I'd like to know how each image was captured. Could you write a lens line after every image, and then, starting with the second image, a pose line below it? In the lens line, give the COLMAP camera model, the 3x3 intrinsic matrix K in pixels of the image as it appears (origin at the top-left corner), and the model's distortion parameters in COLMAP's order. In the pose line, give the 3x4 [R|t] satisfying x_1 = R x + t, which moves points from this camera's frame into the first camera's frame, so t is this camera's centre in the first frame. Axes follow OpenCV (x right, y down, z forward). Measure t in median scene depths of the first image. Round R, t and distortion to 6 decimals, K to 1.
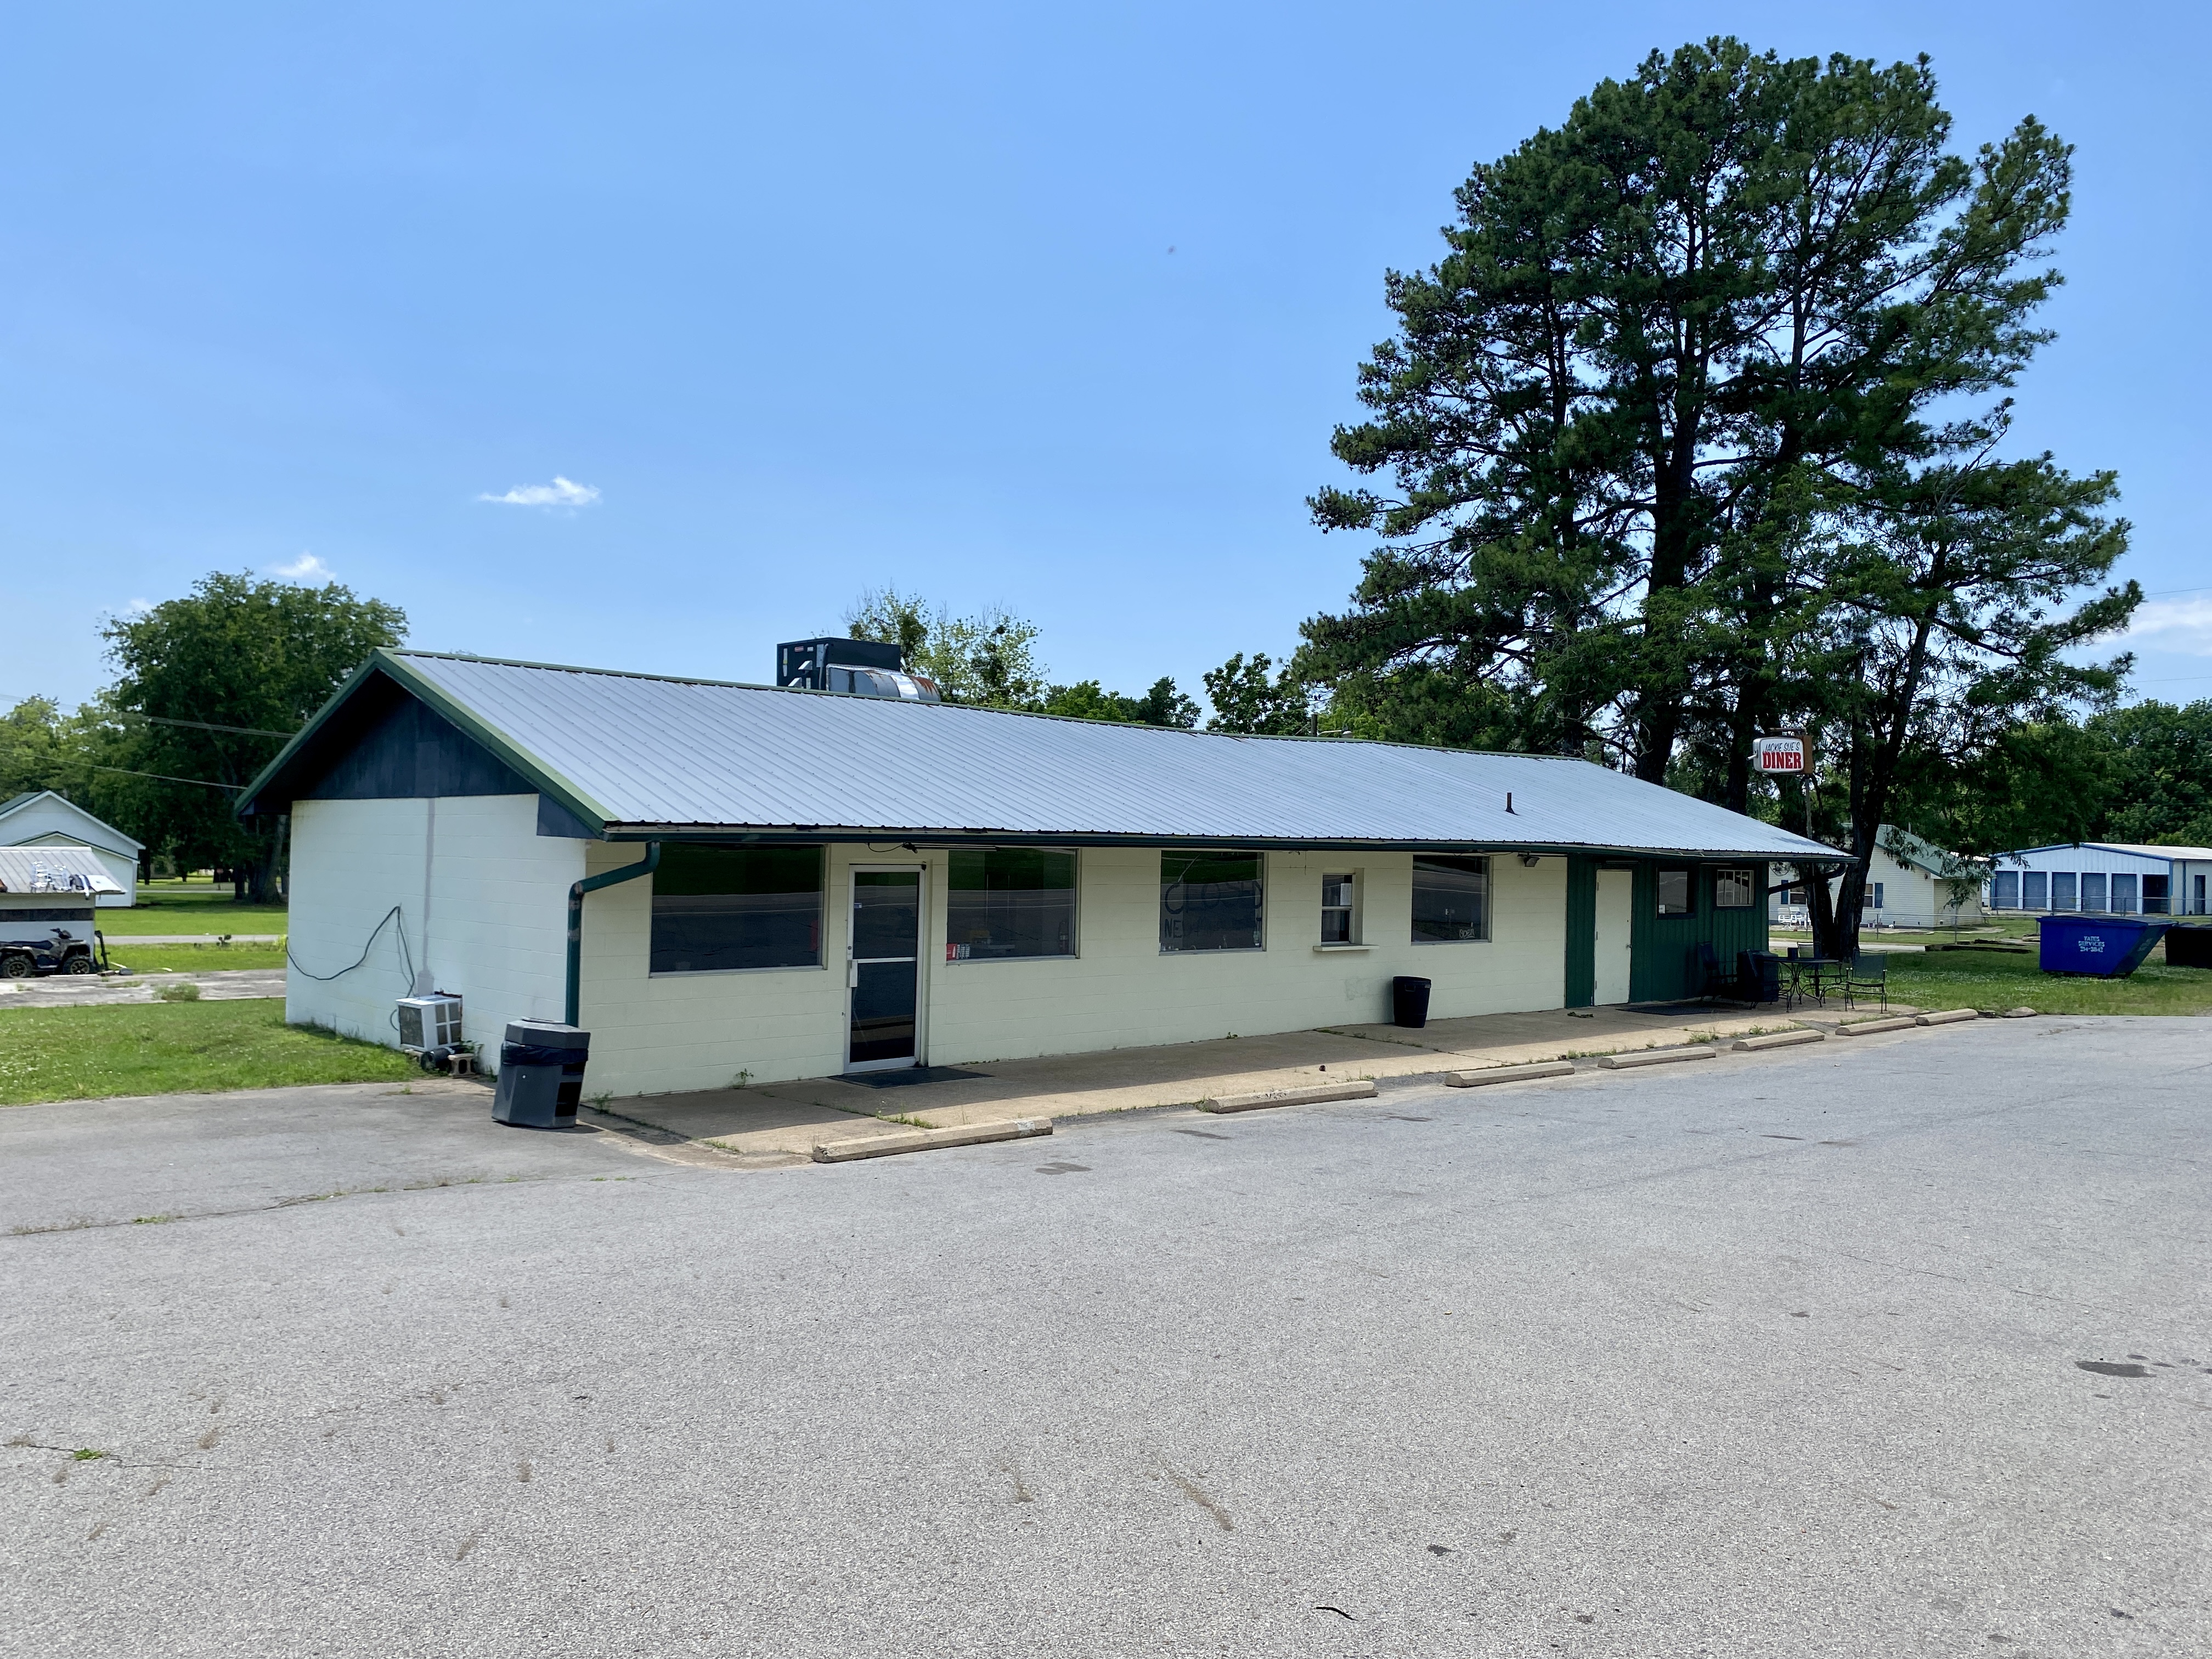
lens RADIAL K [[1658.8, 0, 1106.1], [0, 1658.8, 838.9], [0, 0, 1]] dist [0.066865, -0.055029]
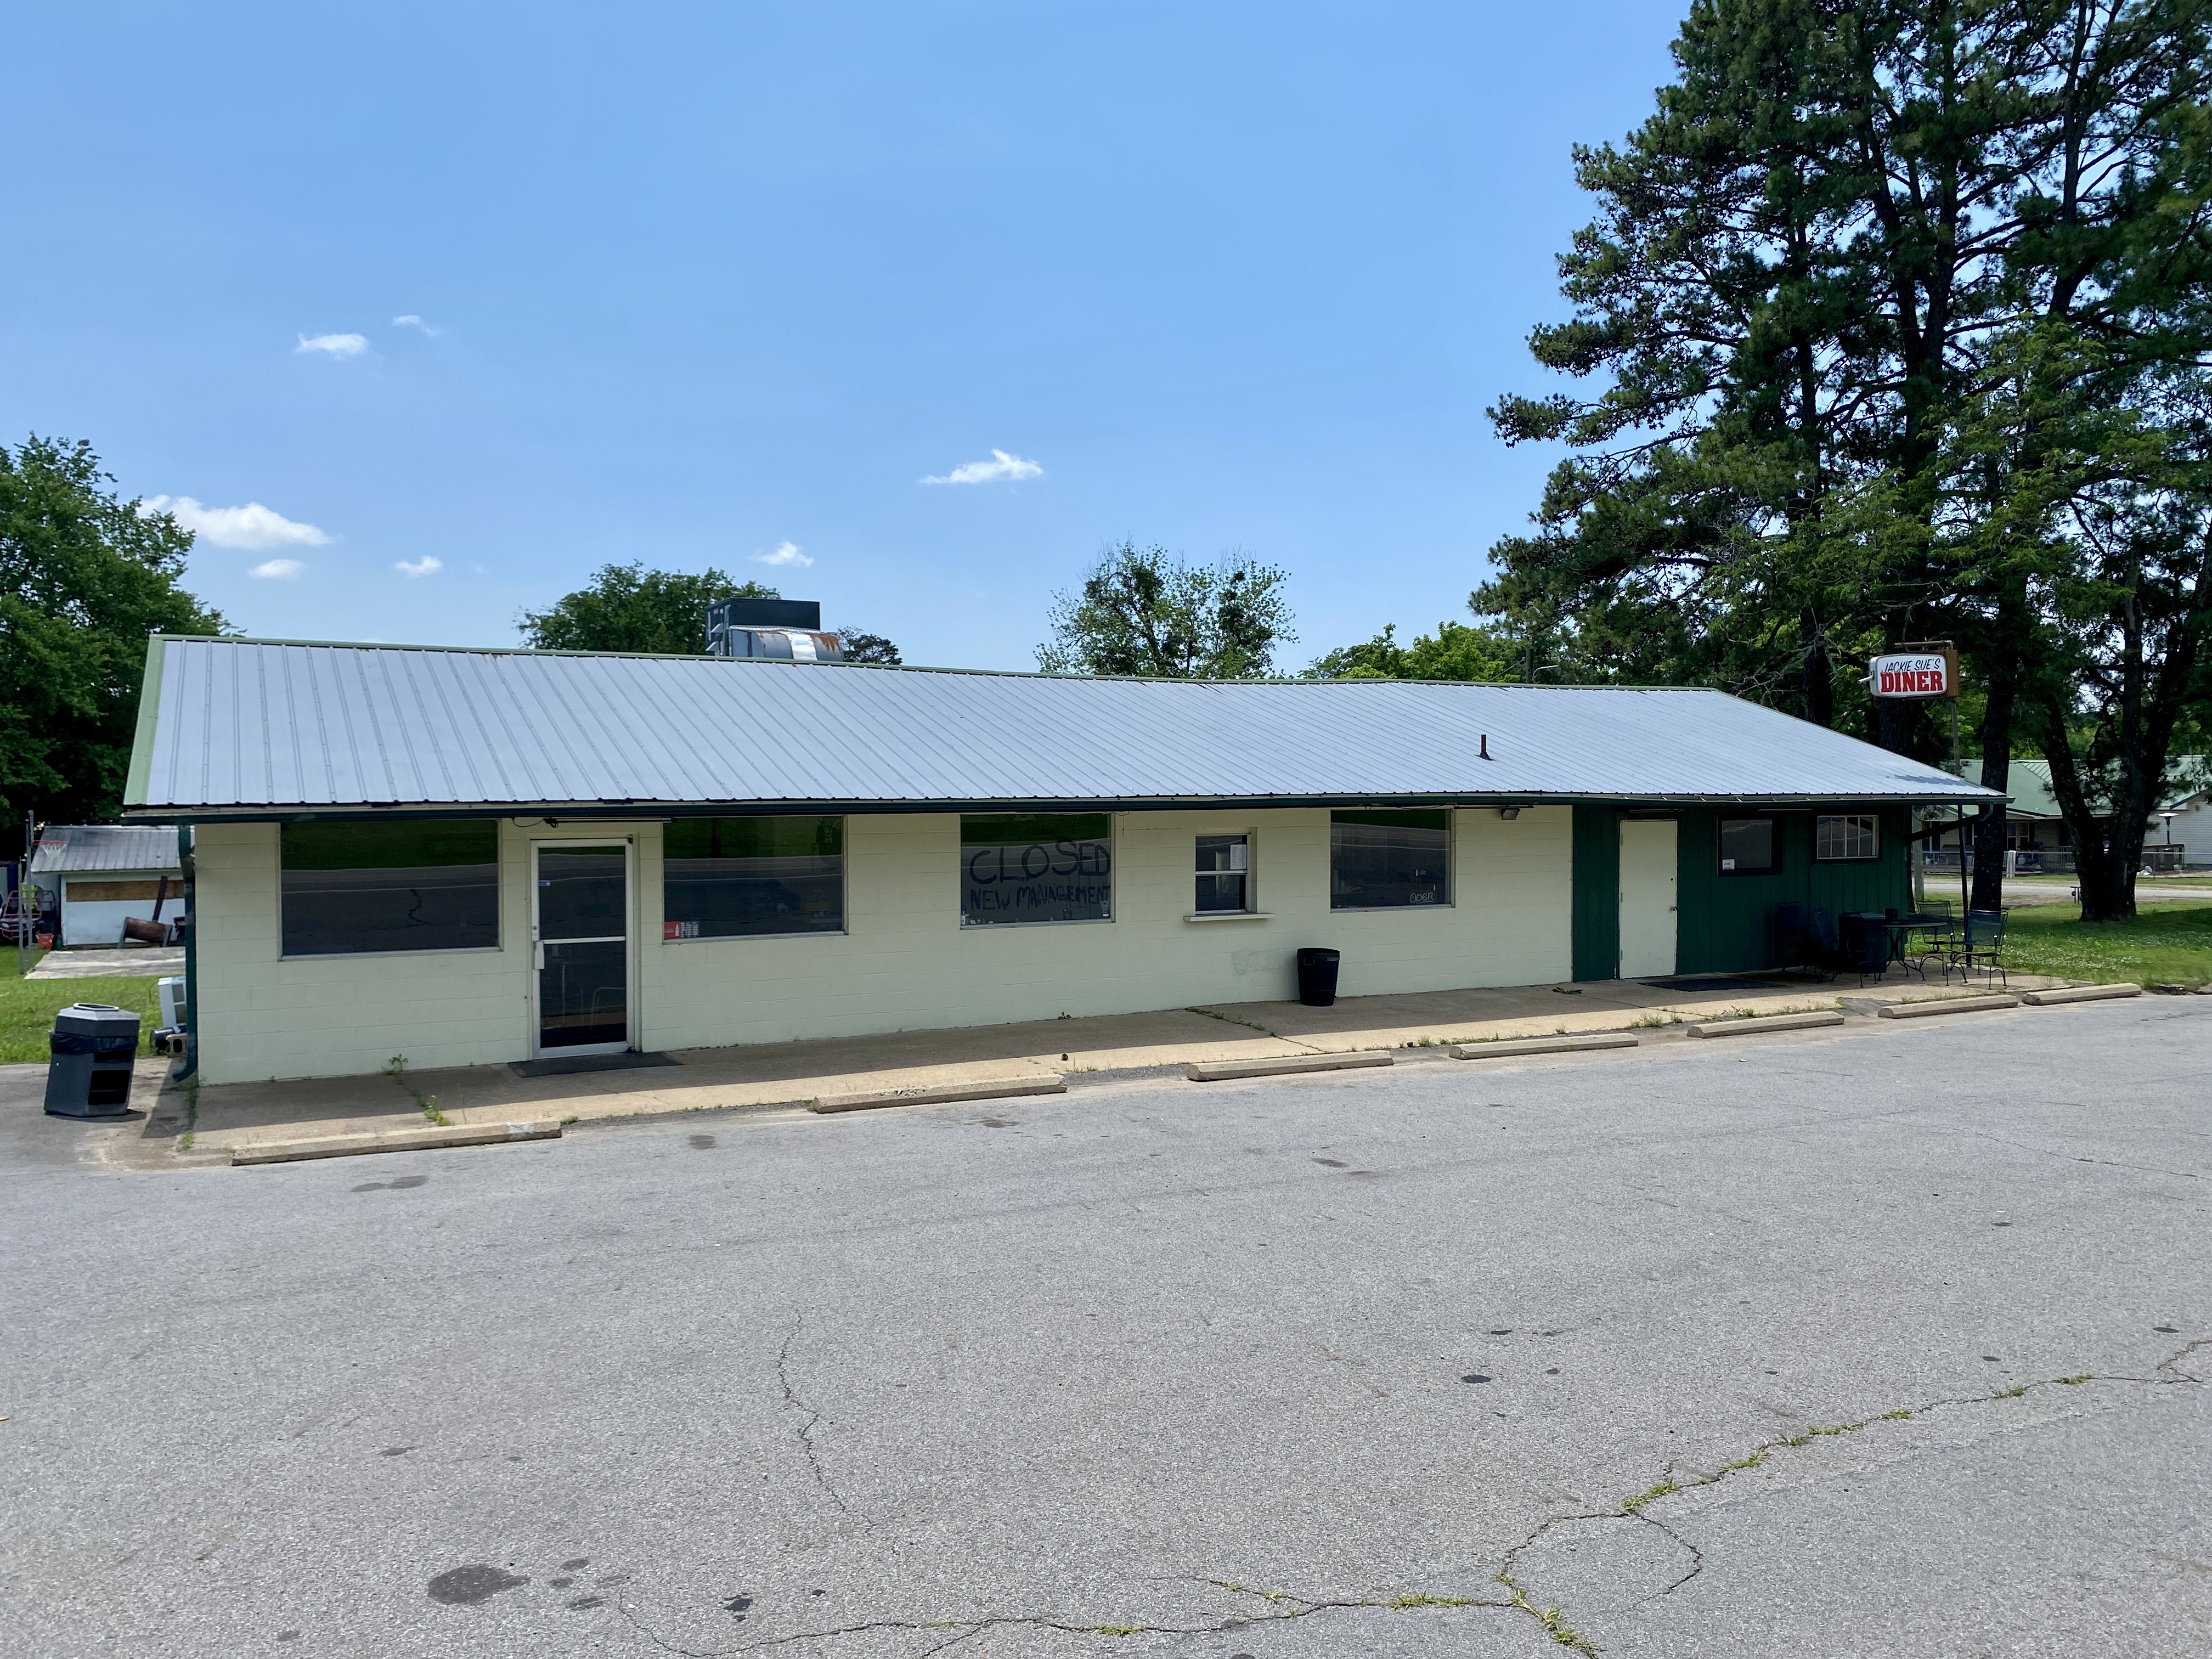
lens RADIAL K [[1658.8, 0, 1104.1], [0, 1658.8, 836.4], [0, 0, 1]] dist [0.066865, -0.055029]
pose [[0.965699, -0.018185, -0.259026, 0.263094], [0.025460, 0.999369, 0.024757, -0.001217], [0.258412, -0.030503, 0.965553, 0.104668]]
